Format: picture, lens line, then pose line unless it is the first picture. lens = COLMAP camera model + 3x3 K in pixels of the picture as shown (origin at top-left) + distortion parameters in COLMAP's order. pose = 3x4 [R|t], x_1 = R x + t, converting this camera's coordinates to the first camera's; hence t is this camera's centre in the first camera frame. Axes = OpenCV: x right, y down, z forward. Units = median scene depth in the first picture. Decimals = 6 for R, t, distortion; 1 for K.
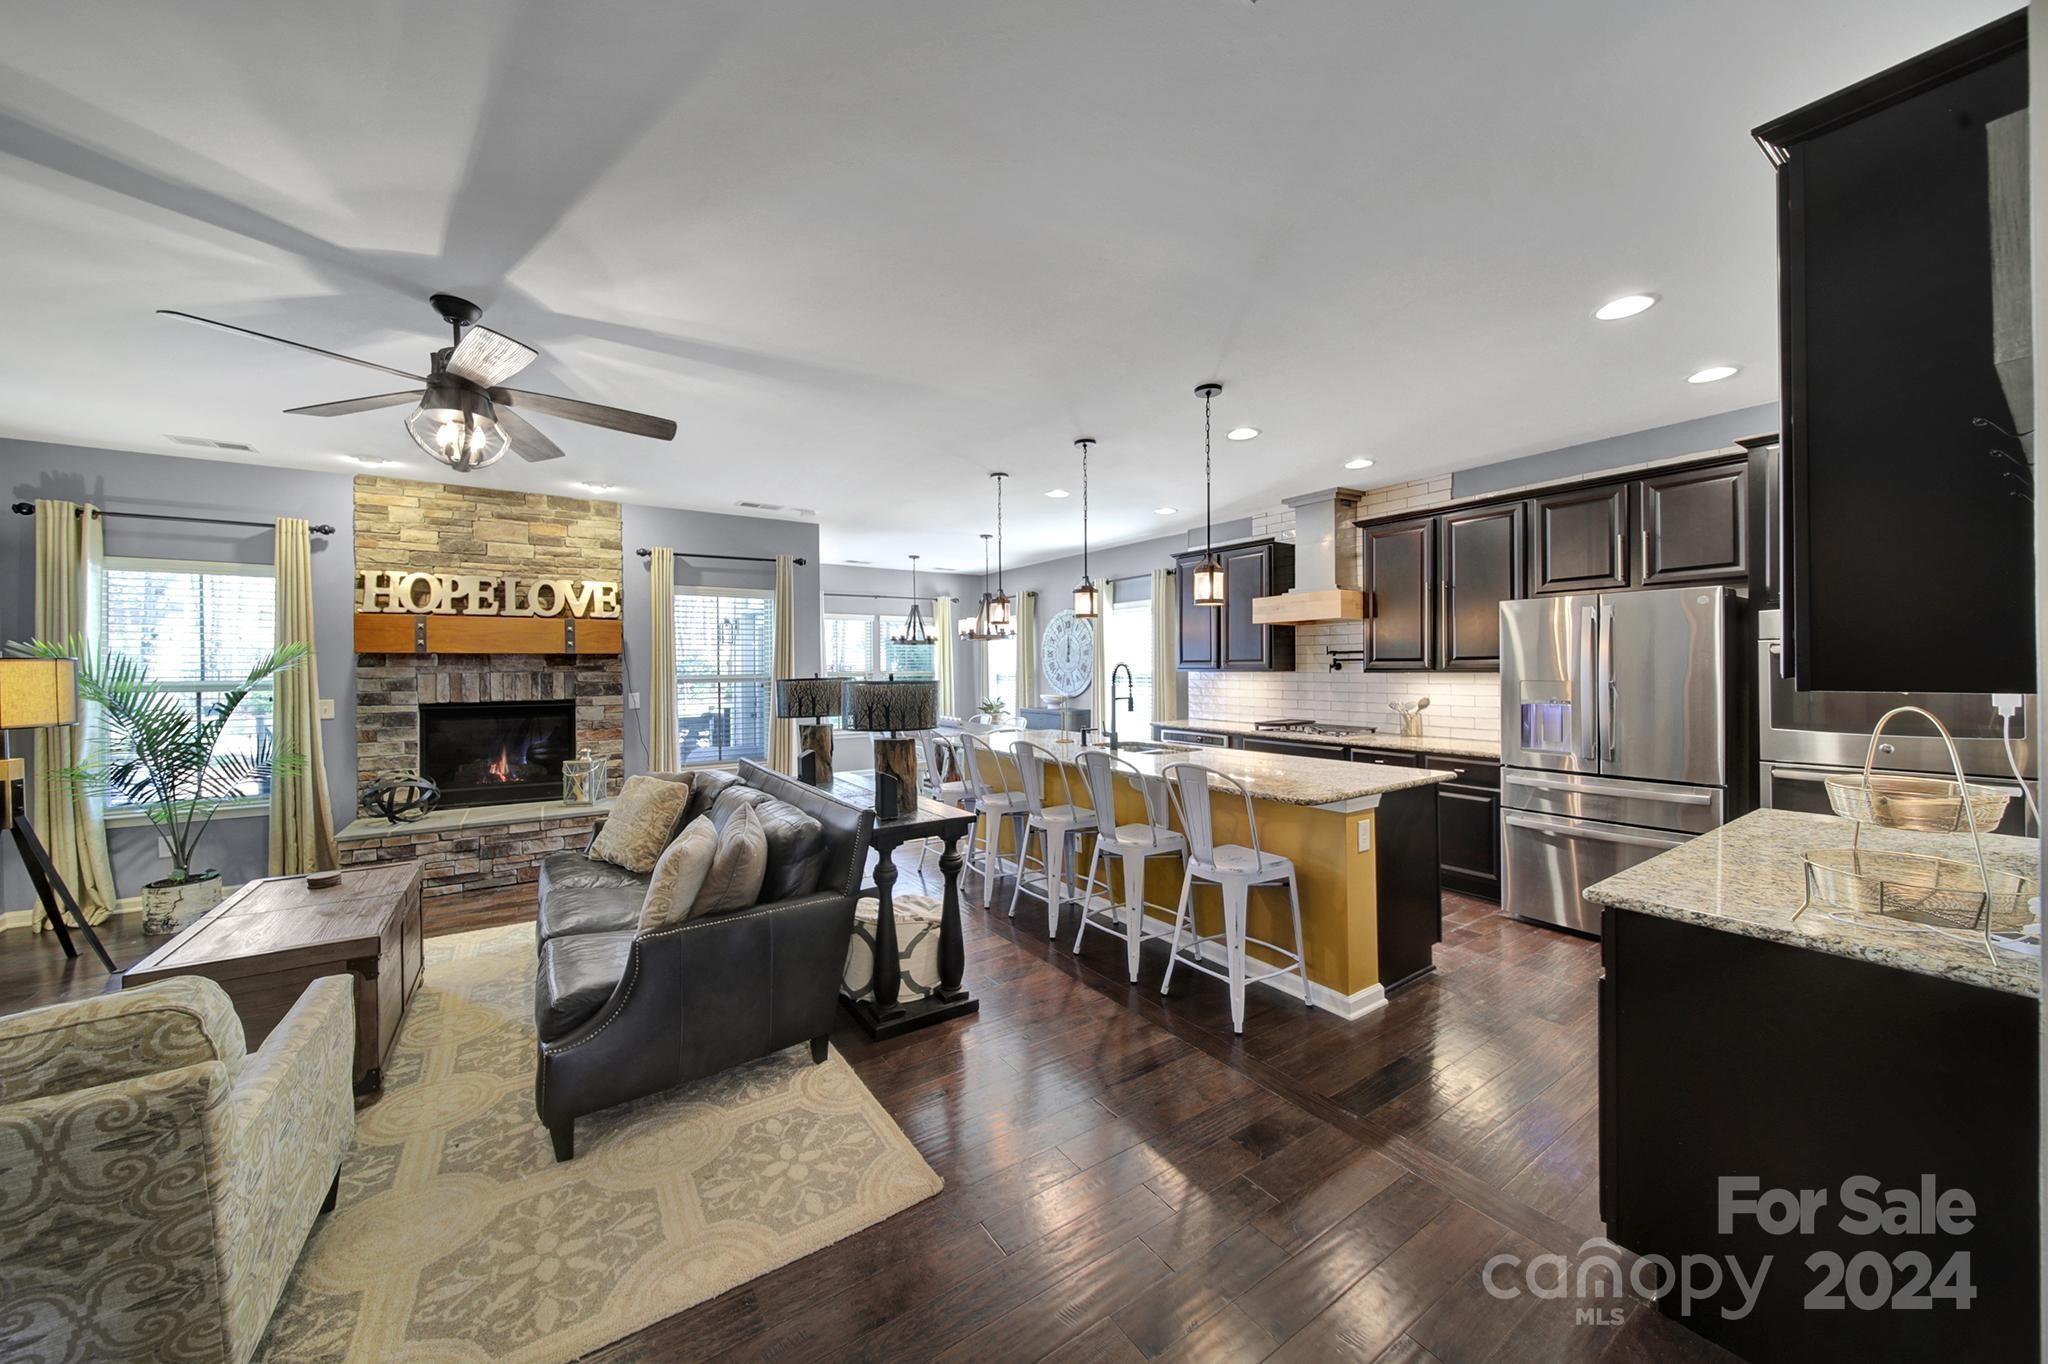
lens RADIAL K [[719.4, 0, 1017.9], [0, 719.4, 673.5], [0, 0, 1]] dist [0.000831, -0.000079]
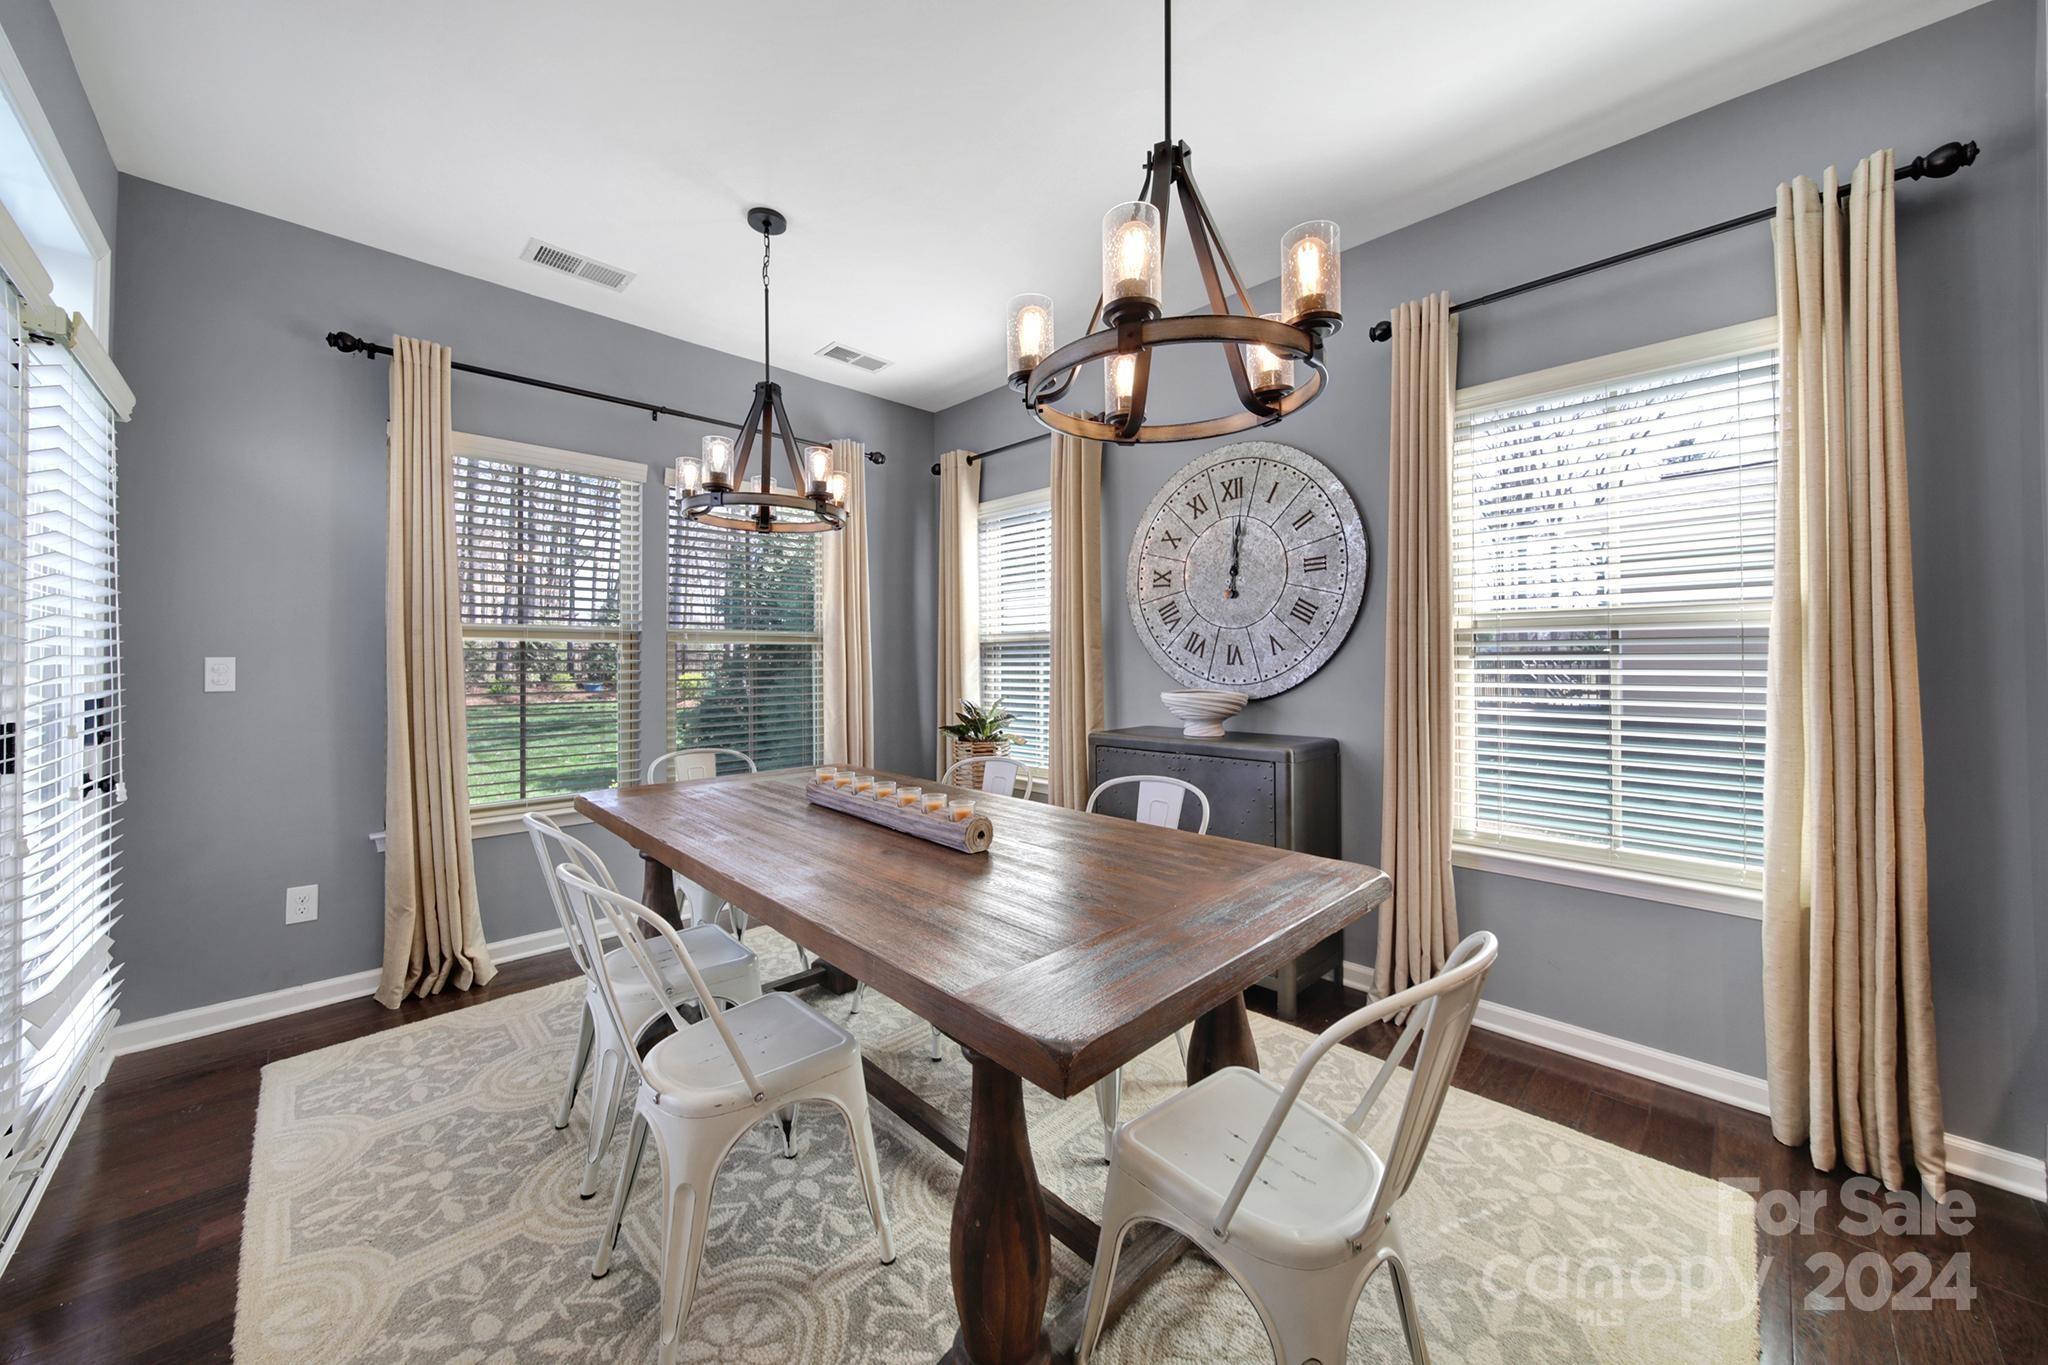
lens RADIAL K [[710.6, 0, 1024.0], [0, 710.6, 648.7], [0, 0, 1]] dist [0.002227, 0.000134]
pose [[0.981235, 0.004361, 0.192766, -0.155343], [0.000382, 0.999698, -0.024562, 0.027734], [-0.192815, 0.024175, 0.980937, 1.149746]]
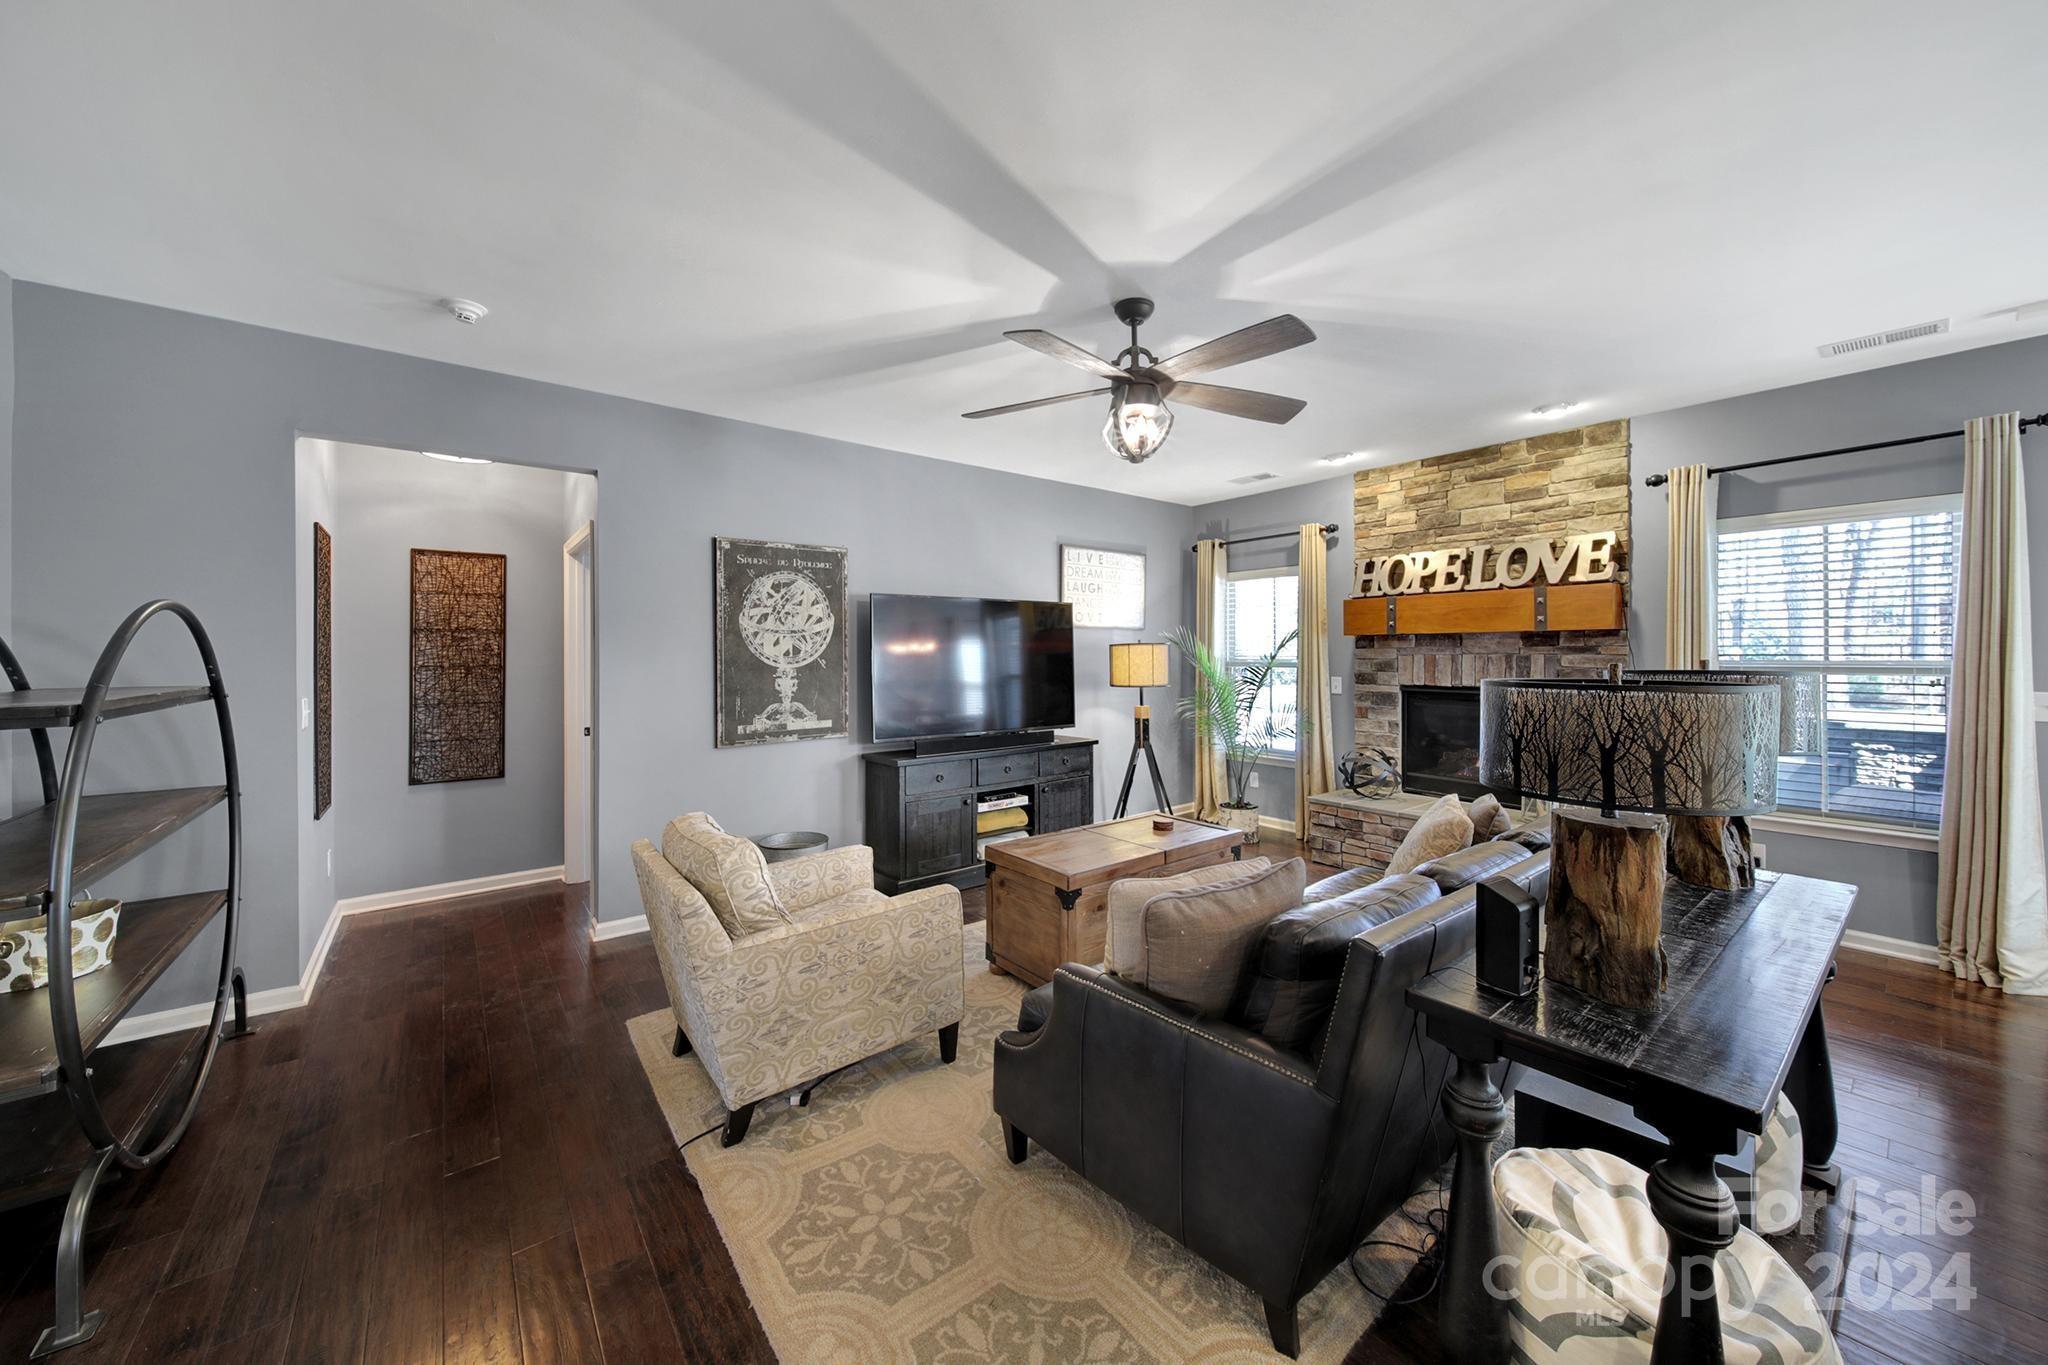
lens RADIAL K [[726.5, 0, 1018.4], [0, 726.5, 658.5], [0, 0, 1]] dist [0.000906, -0.000149]
pose [[0.080389, 0.010962, -0.996703, 0.134773], [-0.004983, 0.999931, 0.010595, -0.002826], [0.996751, 0.004115, 0.080438, 0.372049]]
